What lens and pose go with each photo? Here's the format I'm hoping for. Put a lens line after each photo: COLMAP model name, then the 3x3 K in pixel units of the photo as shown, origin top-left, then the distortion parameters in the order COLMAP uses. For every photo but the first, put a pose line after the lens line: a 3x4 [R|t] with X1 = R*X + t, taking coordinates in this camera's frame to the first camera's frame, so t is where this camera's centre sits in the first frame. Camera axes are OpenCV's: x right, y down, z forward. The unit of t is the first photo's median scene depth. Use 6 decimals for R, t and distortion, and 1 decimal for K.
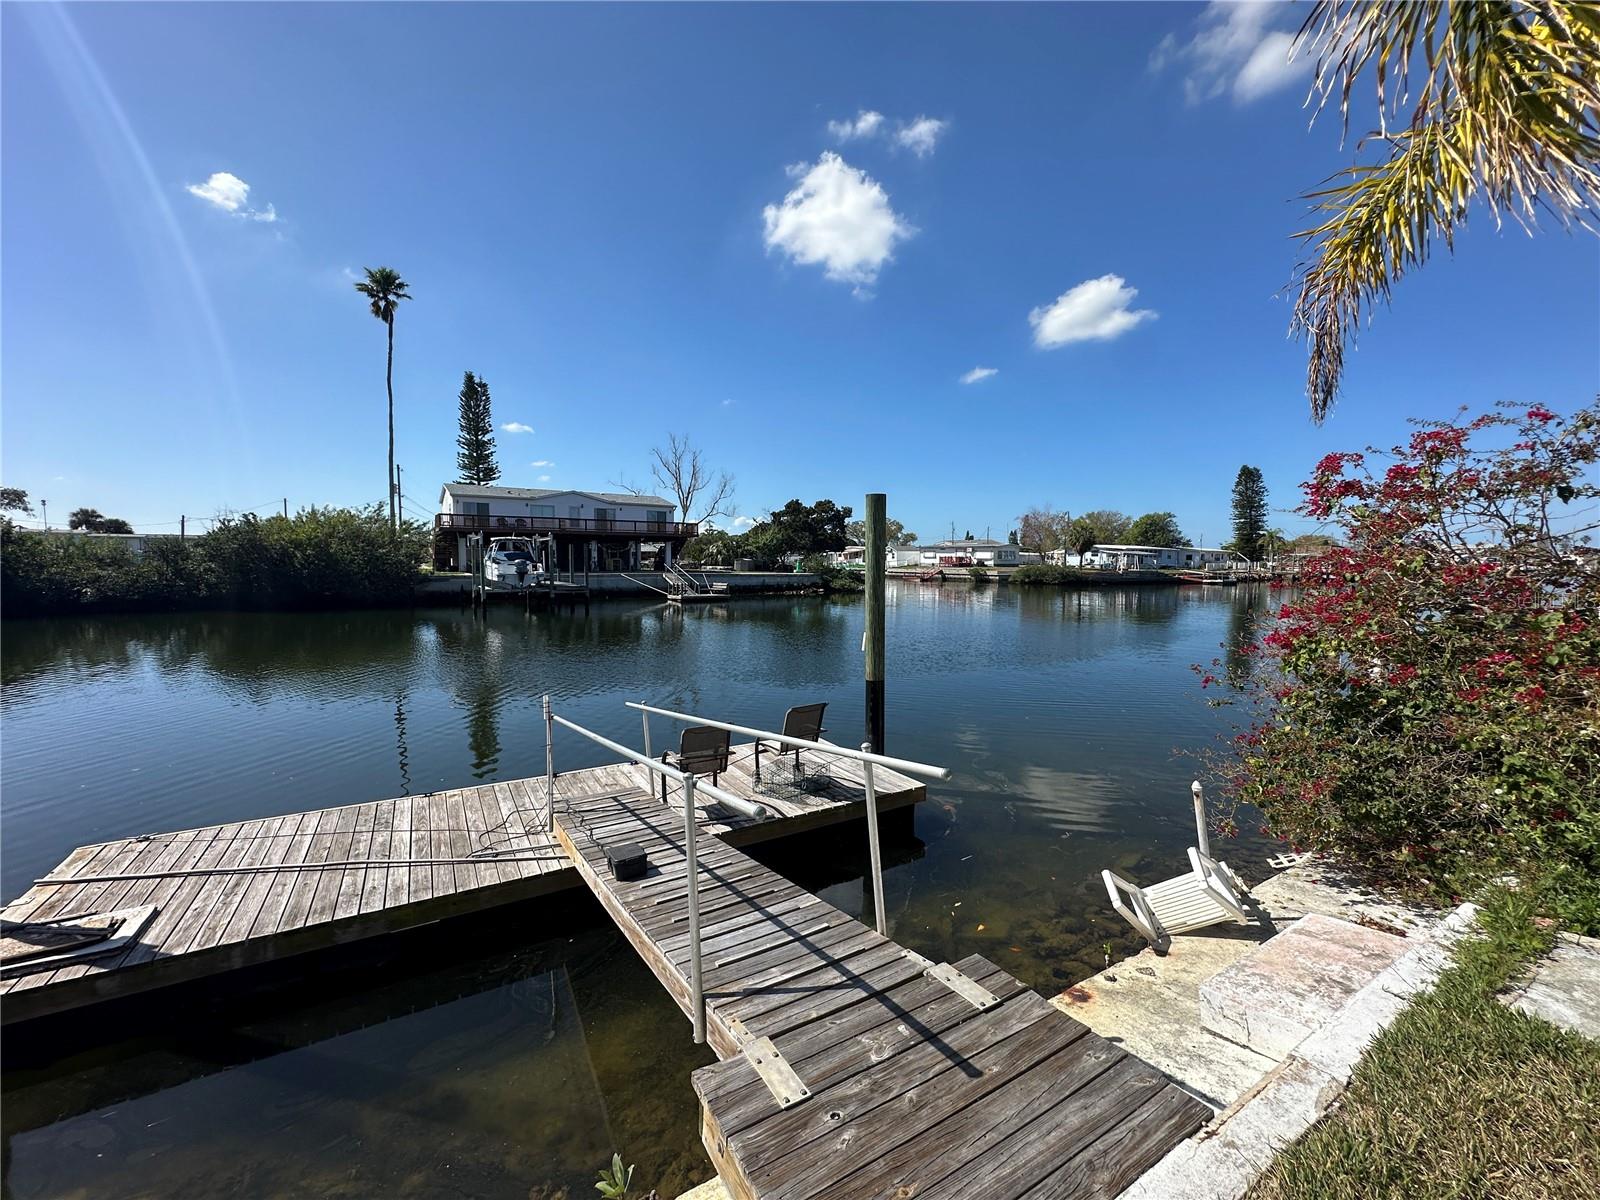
lens RADIAL K [[638.5, 0, 800.1], [0, 638.5, 601.9], [0, 0, 1]] dist [-0.004427, 0.001098]
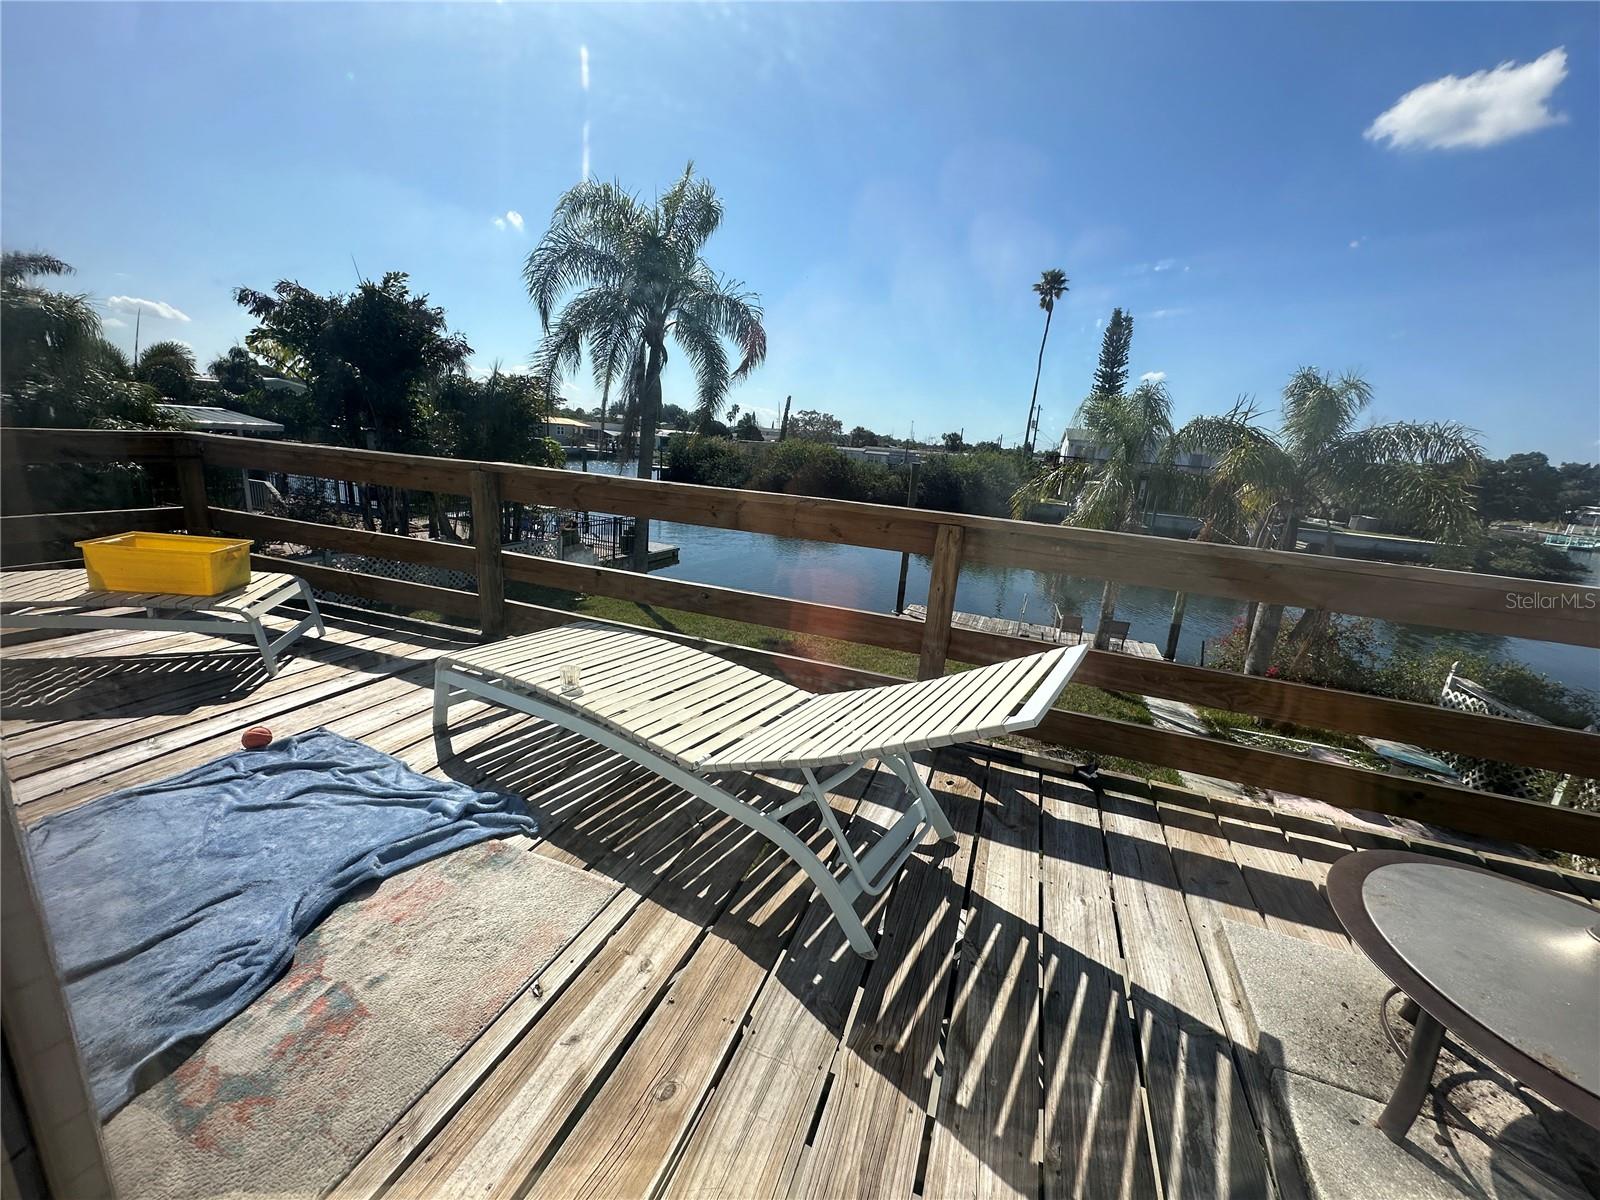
lens RADIAL K [[638.5, 0, 799.0], [0, 638.5, 603.1], [0, 0, 1]] dist [-0.004427, 0.001098]
pose [[0.612949, 0.235402, -0.754241, 0.205868], [-0.125543, 0.971477, 0.201177, -0.047831], [0.780085, -0.028622, 0.625019, -0.291625]]
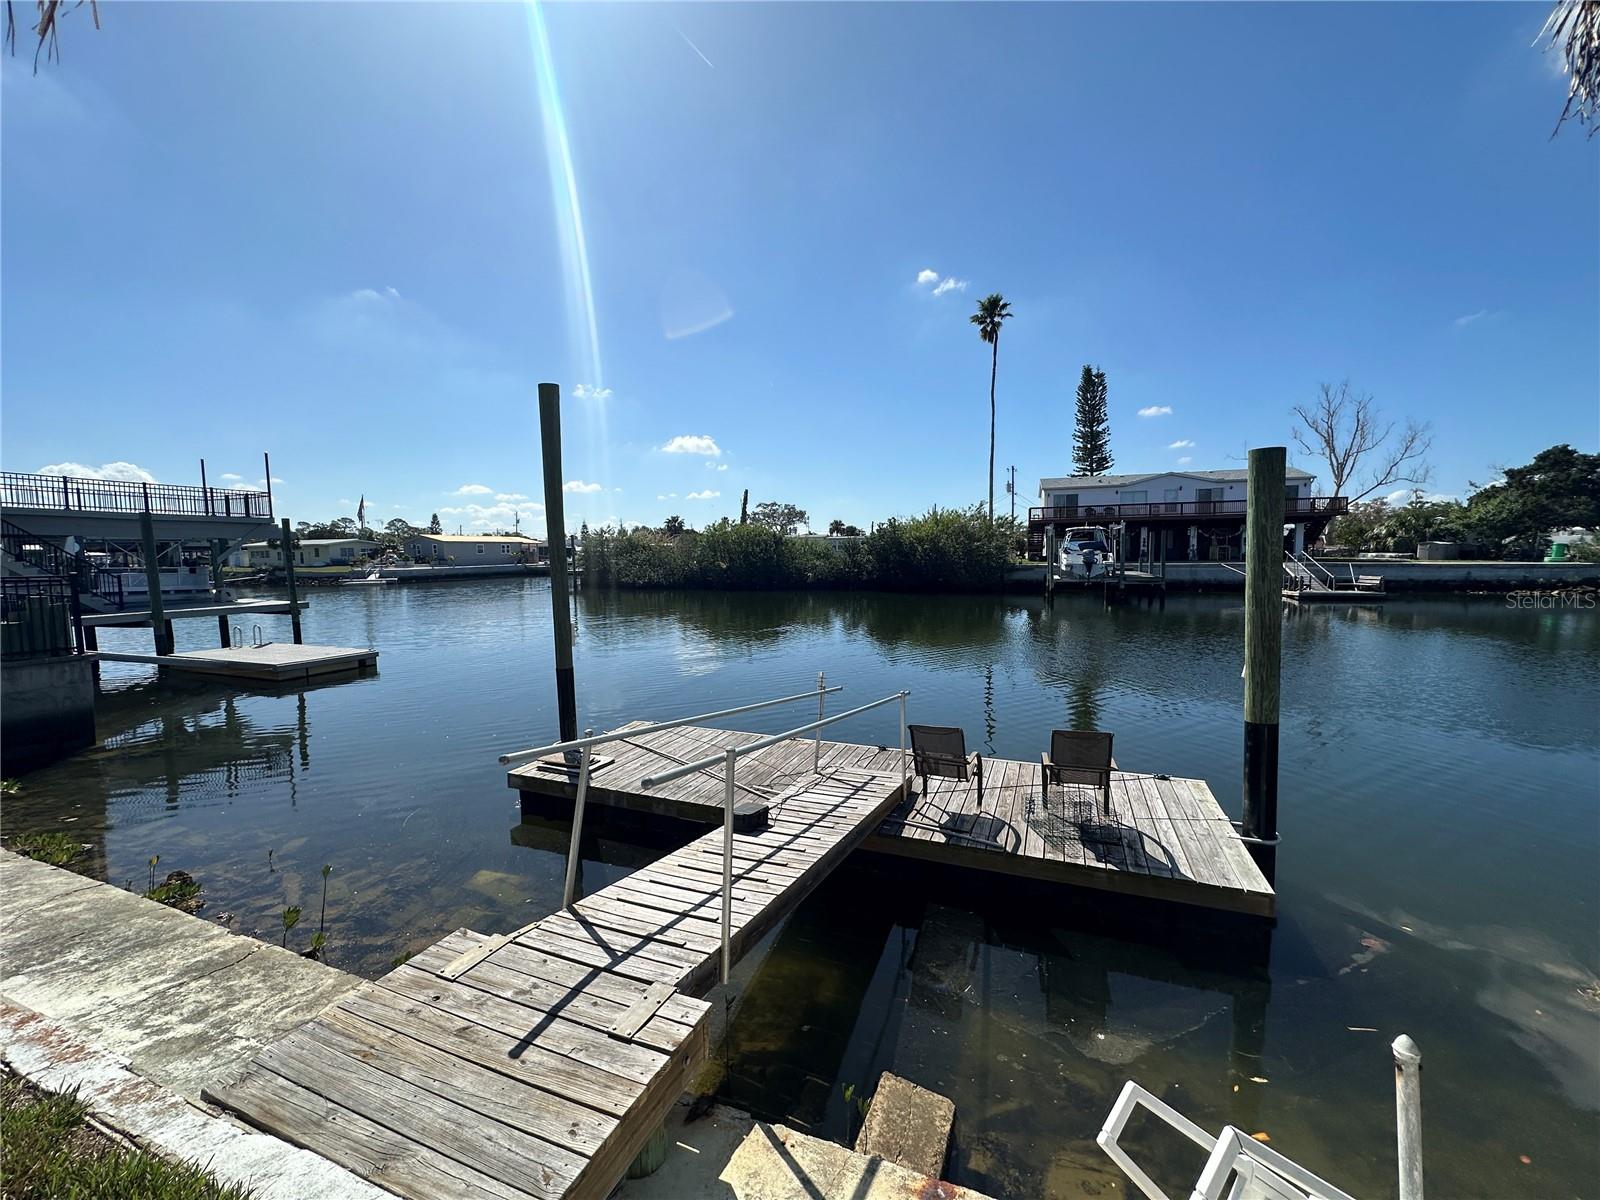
lens RADIAL K [[638.5, 0, 799.3], [0, 638.5, 601.3], [0, 0, 1]] dist [-0.004427, 0.001098]
pose [[0.603515, 0.046974, -0.795966, 0.077582], [-0.034561, 0.998866, 0.032744, -0.002625], [0.796602, 0.007748, 0.604455, 0.042542]]
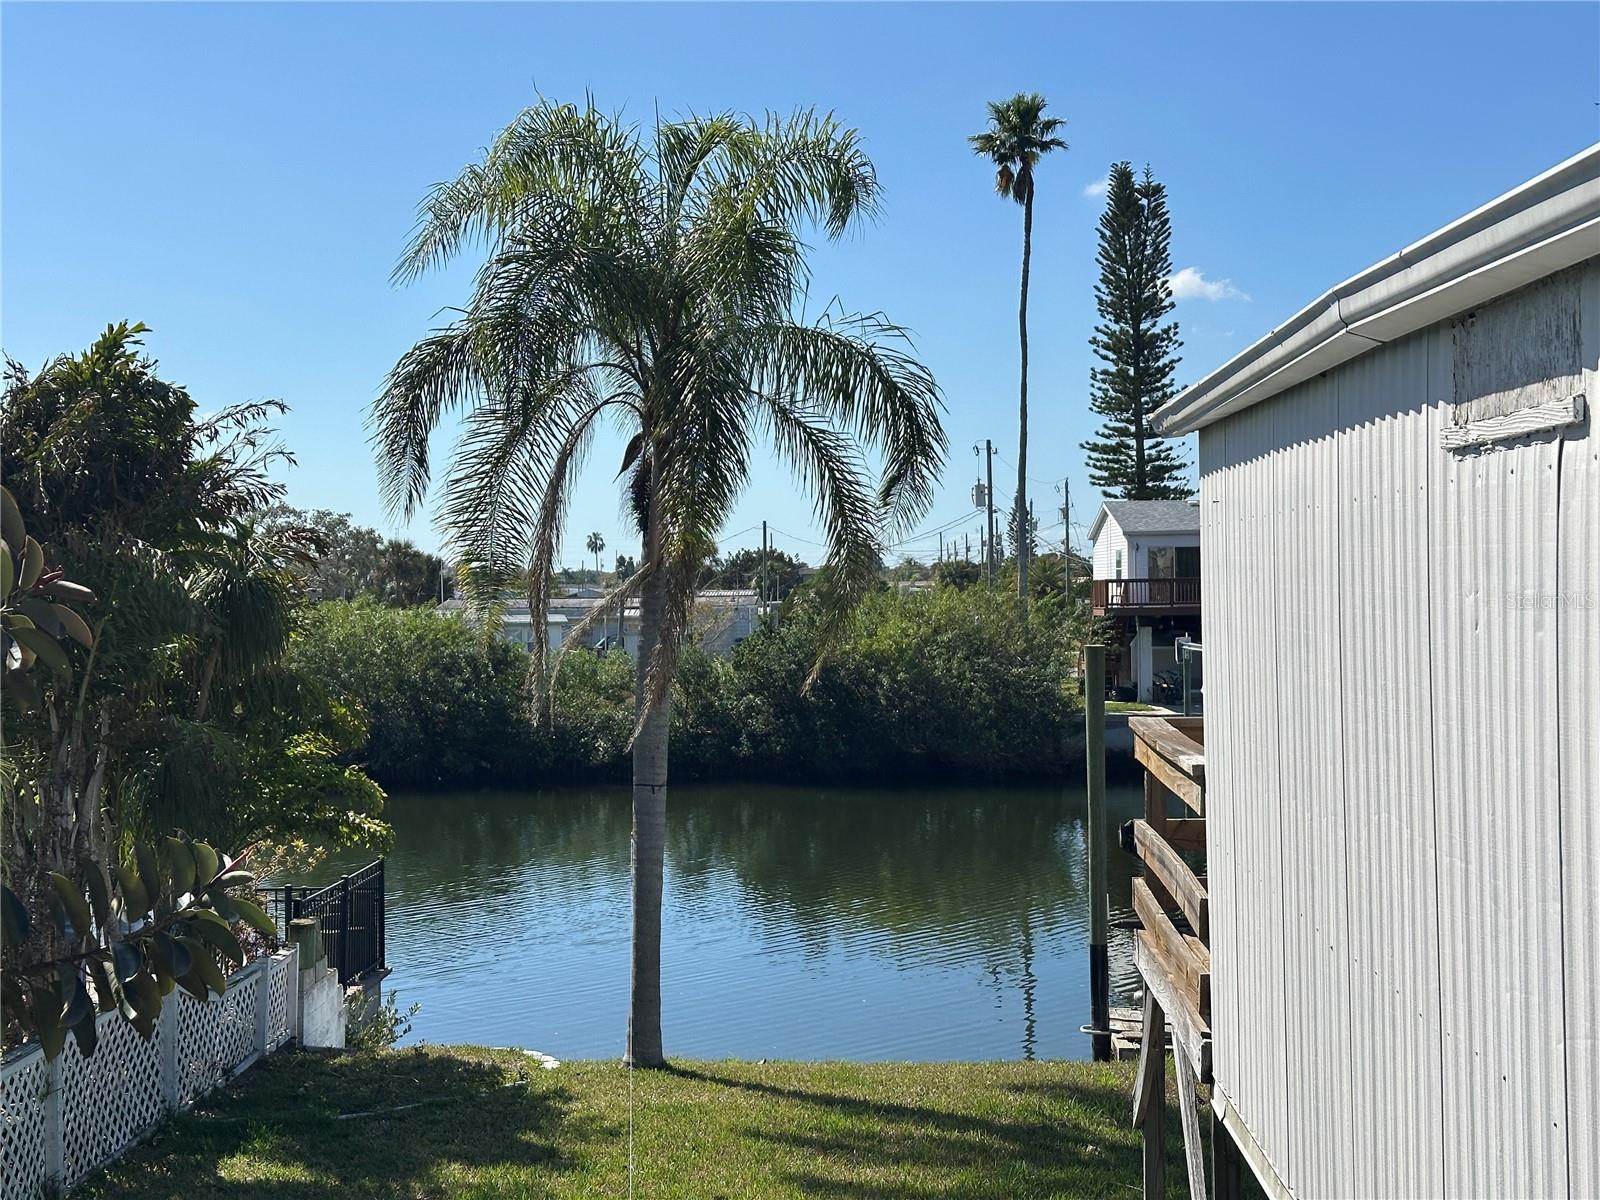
lens RADIAL K [[2216.8, 0, 802.6], [0, 2216.8, 602.0], [0, 0, 1]] dist [0.121668, 0.000000]
pose [[0.832248, -0.013667, -0.554235, 0.173570], [-0.017850, 0.998517, -0.051425, -0.041033], [0.554116, 0.052691, 0.830770, -0.548677]]
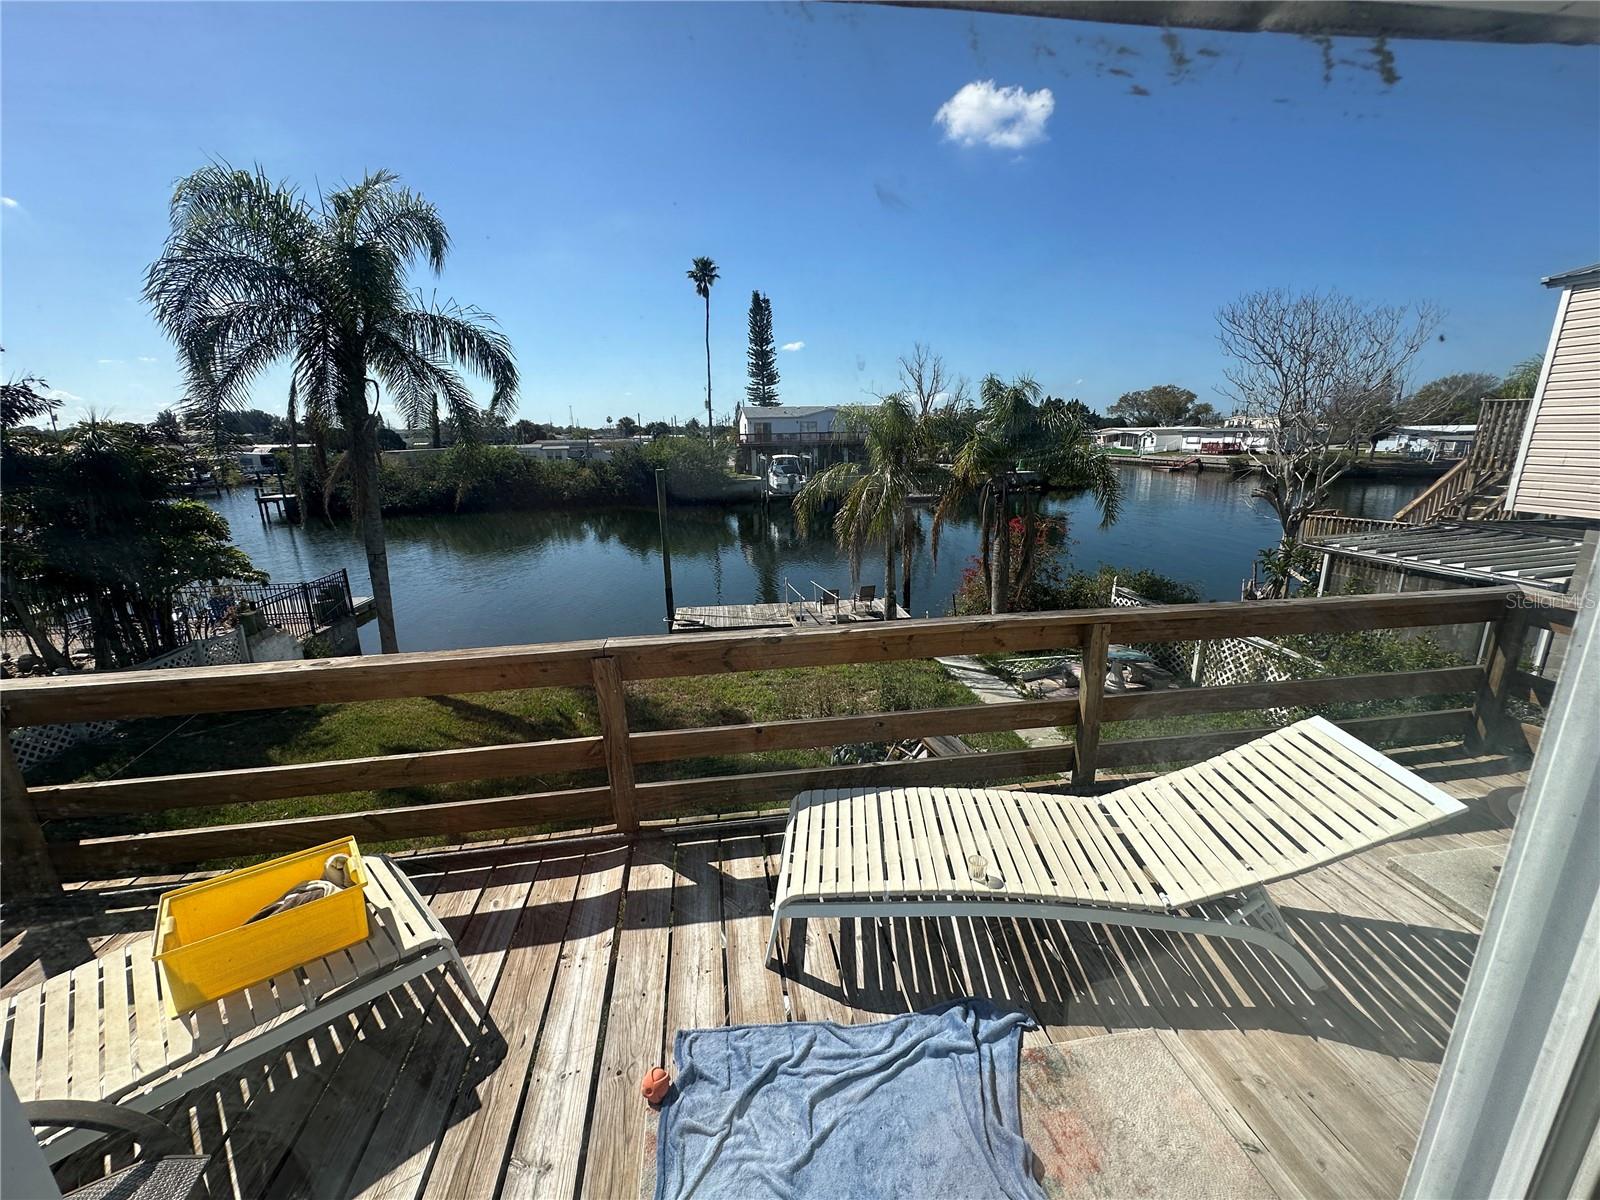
lens RADIAL K [[638.5, 0, 800.6], [0, 638.5, 603.1], [0, 0, 1]] dist [-0.004427, 0.001098]
pose [[0.916981, 0.082461, -0.390315, 0.161054], [-0.003530, 0.980042, 0.198758, -0.062779], [0.398916, -0.180879, 0.898971, -0.325894]]
